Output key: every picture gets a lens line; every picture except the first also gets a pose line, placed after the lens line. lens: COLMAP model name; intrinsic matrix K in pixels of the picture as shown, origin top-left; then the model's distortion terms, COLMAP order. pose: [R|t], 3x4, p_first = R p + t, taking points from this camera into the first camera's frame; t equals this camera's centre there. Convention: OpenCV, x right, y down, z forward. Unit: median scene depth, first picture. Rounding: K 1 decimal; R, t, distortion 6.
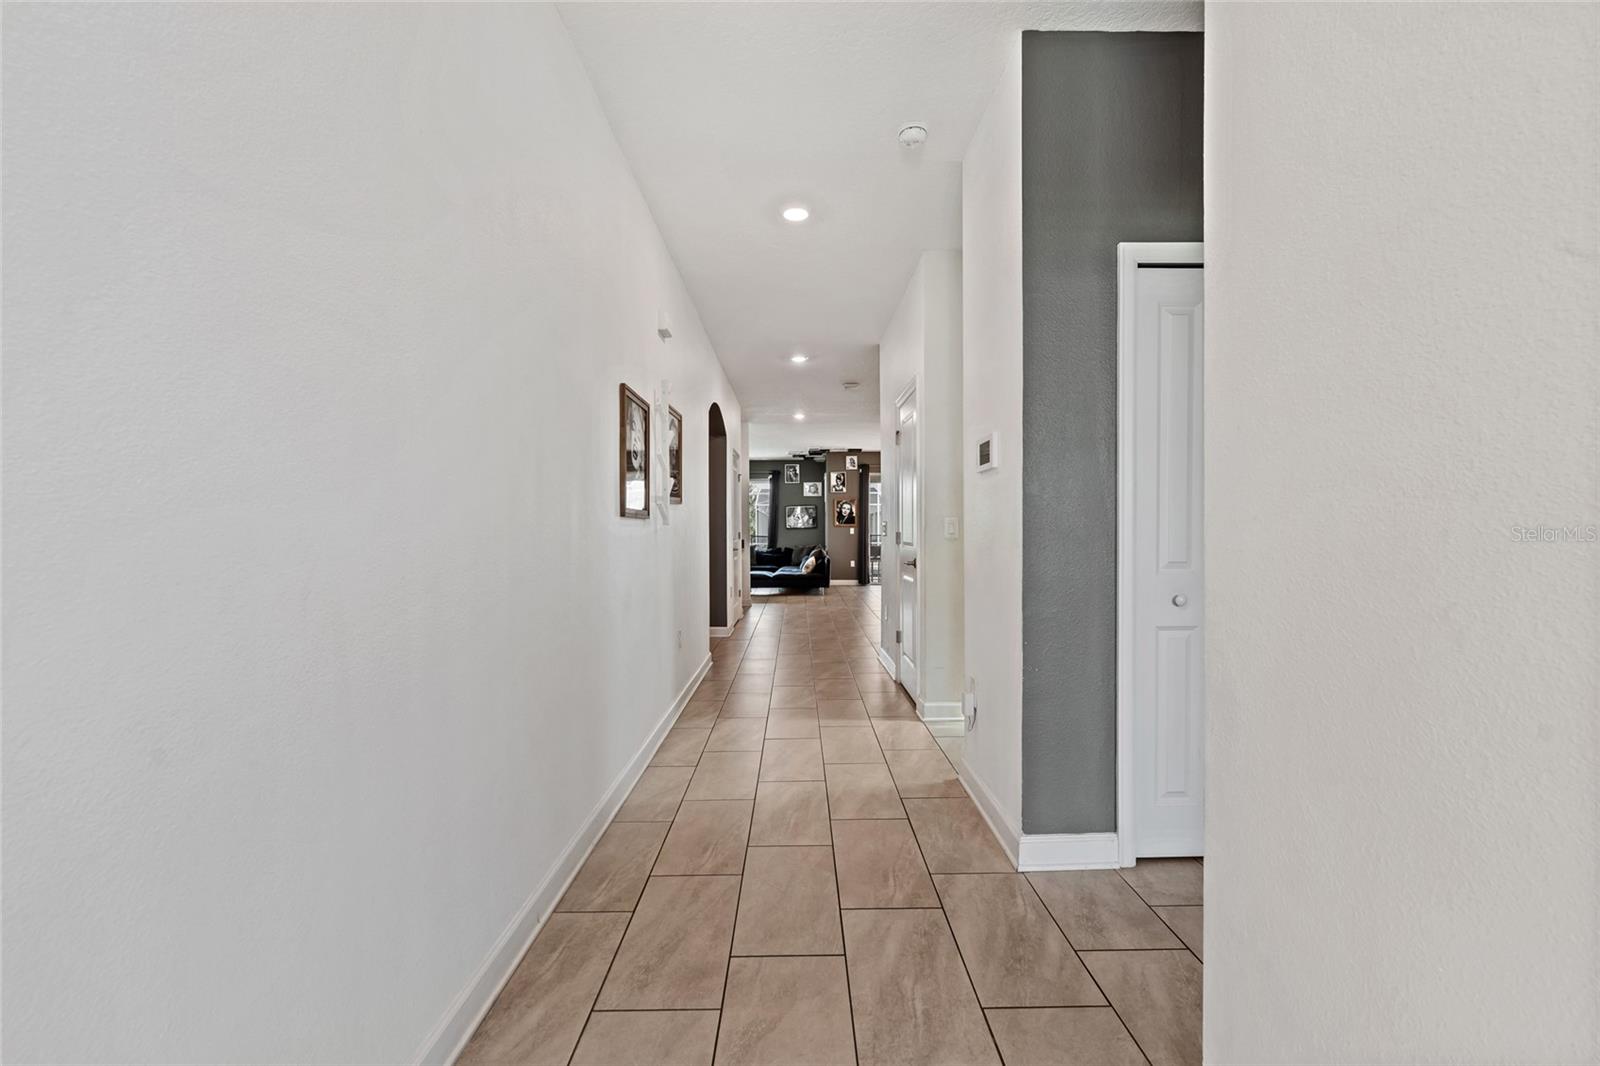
lens RADIAL K [[645.6, 0, 798.0], [0, 645.6, 534.6], [0, 0, 1]] dist [0.000644, -0.001010]
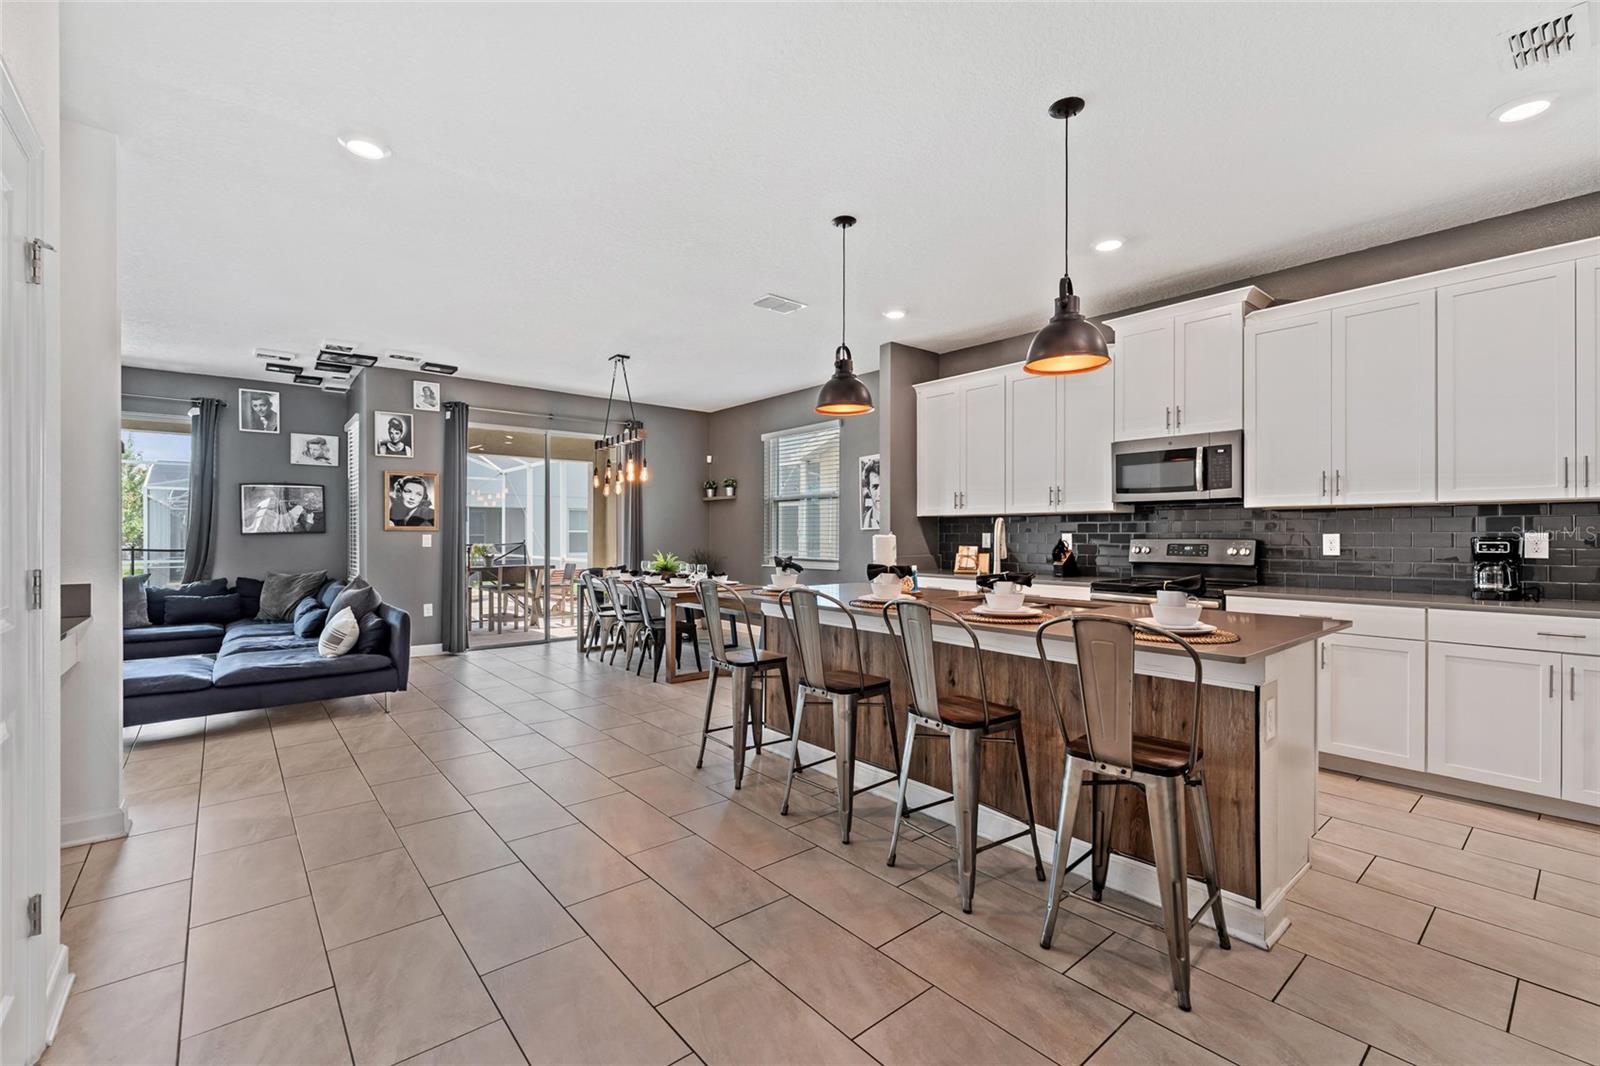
lens RADIAL K [[692.4, 0, 797.8], [0, 692.4, 536.5], [0, 0, 1]] dist [-0.002070, -0.000763]
pose [[0.769868, 0.007648, 0.638157, -0.029435], [-0.003414, 0.999963, -0.007865, -0.006242], [-0.638194, 0.003876, 0.769866, 0.435829]]
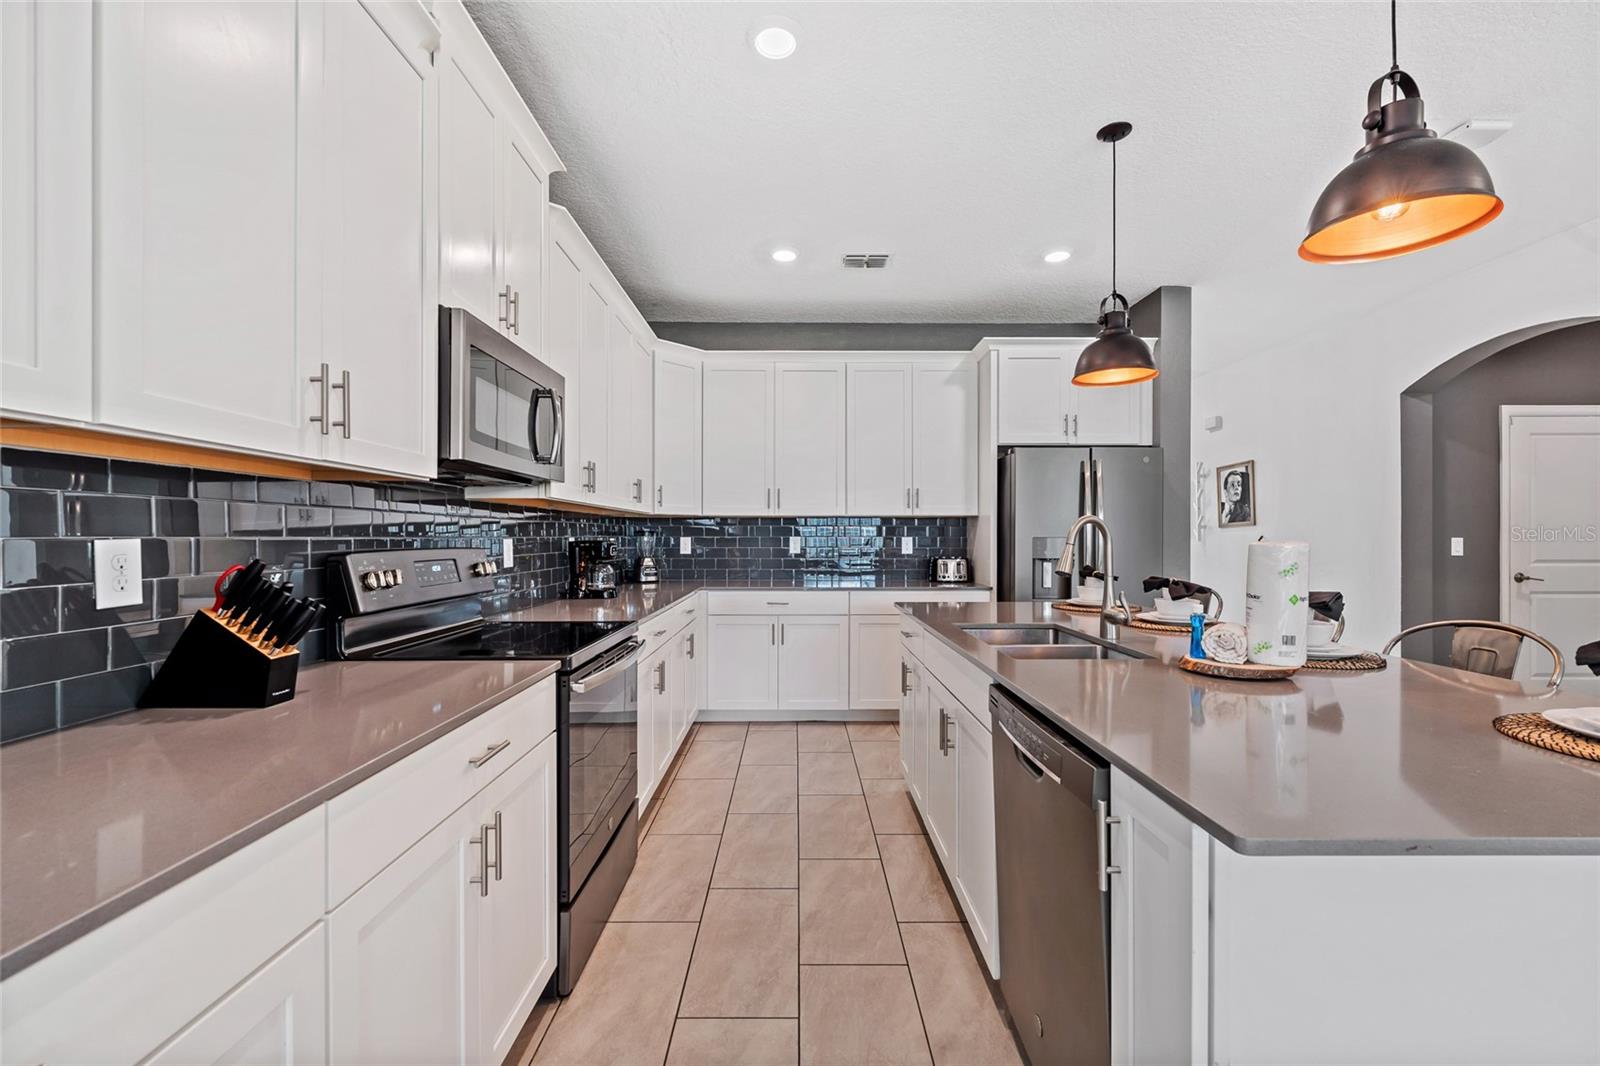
lens RADIAL K [[645.6, 0, 796.9], [0, 645.6, 540.8], [0, 0, 1]] dist [0.000644, -0.001010]
pose [[-0.999901, 0.009143, 0.010674, 0.235629], [0.009275, 0.999881, 0.012334, -0.011363], [-0.010560, 0.012432, -0.999867, 0.717946]]
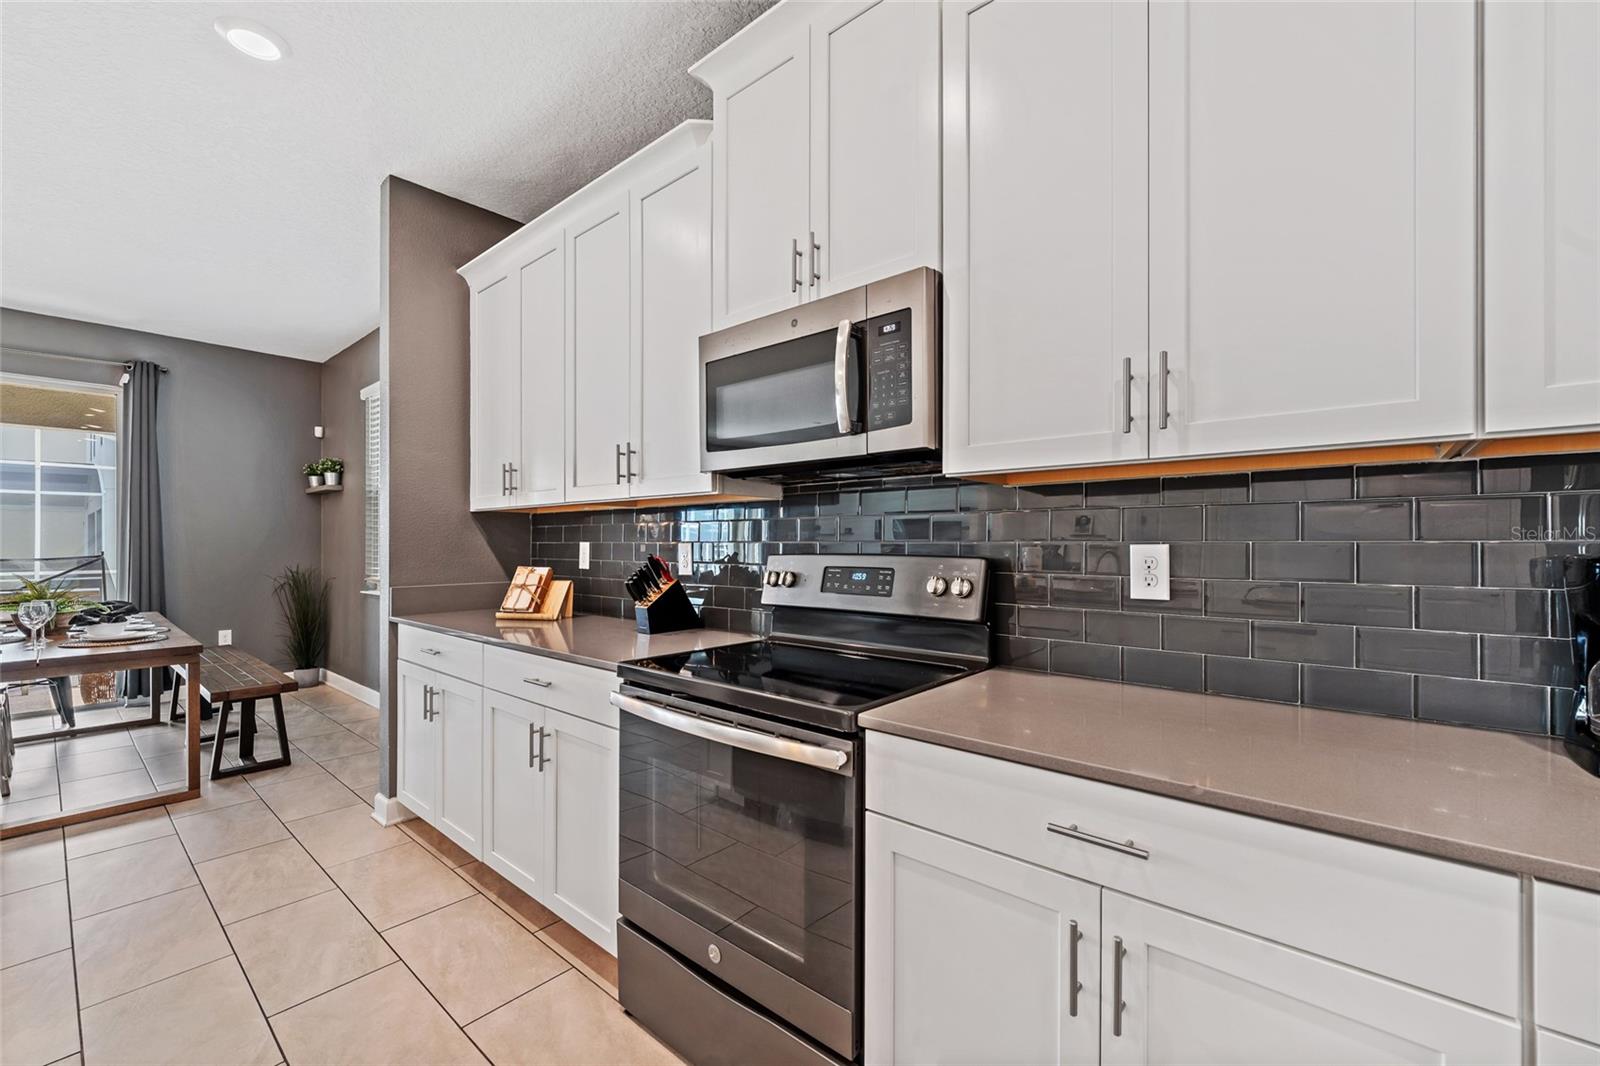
lens RADIAL K [[645.6, 0, 806.3], [0, 645.6, 543.7], [0, 0, 1]] dist [0.000644, -0.001010]
pose [[0.649781, 0.003599, 0.760113, 0.211078], [0.001647, 0.999980, -0.006143, -0.009923], [-0.760120, 0.005244, 0.649762, 0.490214]]
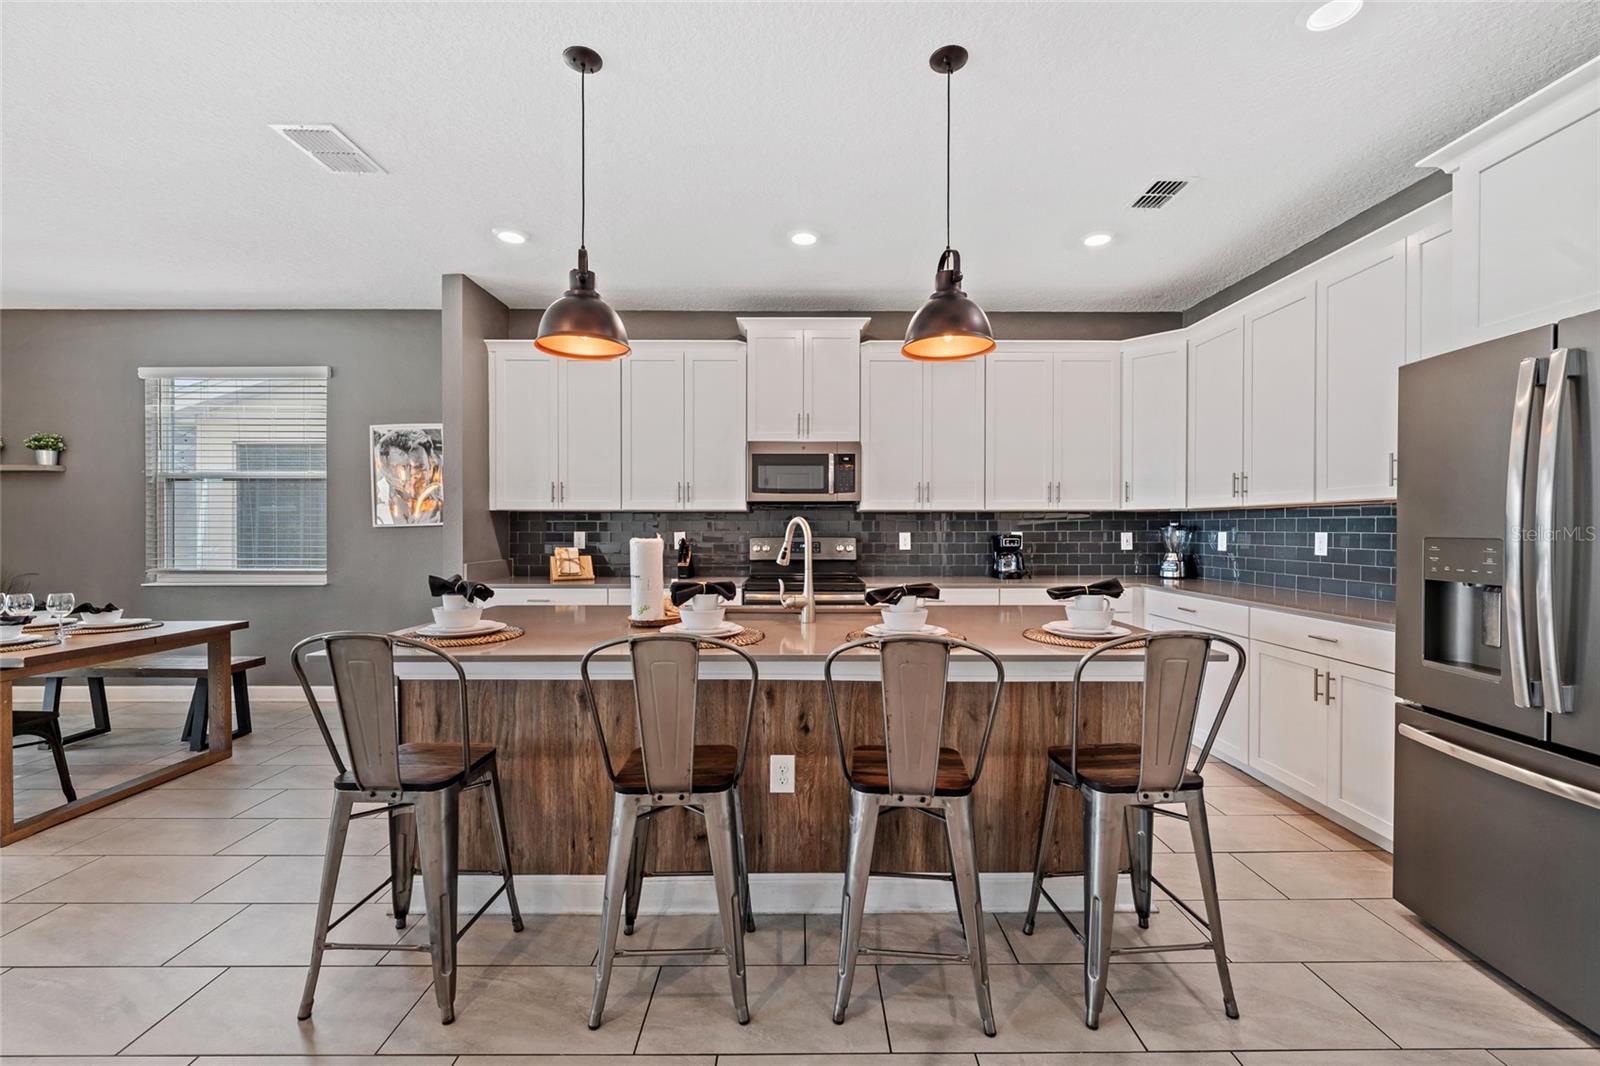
lens RADIAL K [[645.6, 0, 806.5], [0, 645.6, 533.8], [0, 0, 1]] dist [0.000644, -0.001010]
pose [[-0.008383, 0.001957, 0.999963, -0.010136], [0.006960, 0.999974, -0.001898, -0.009469], [-0.999941, 0.006944, -0.008397, 0.570602]]
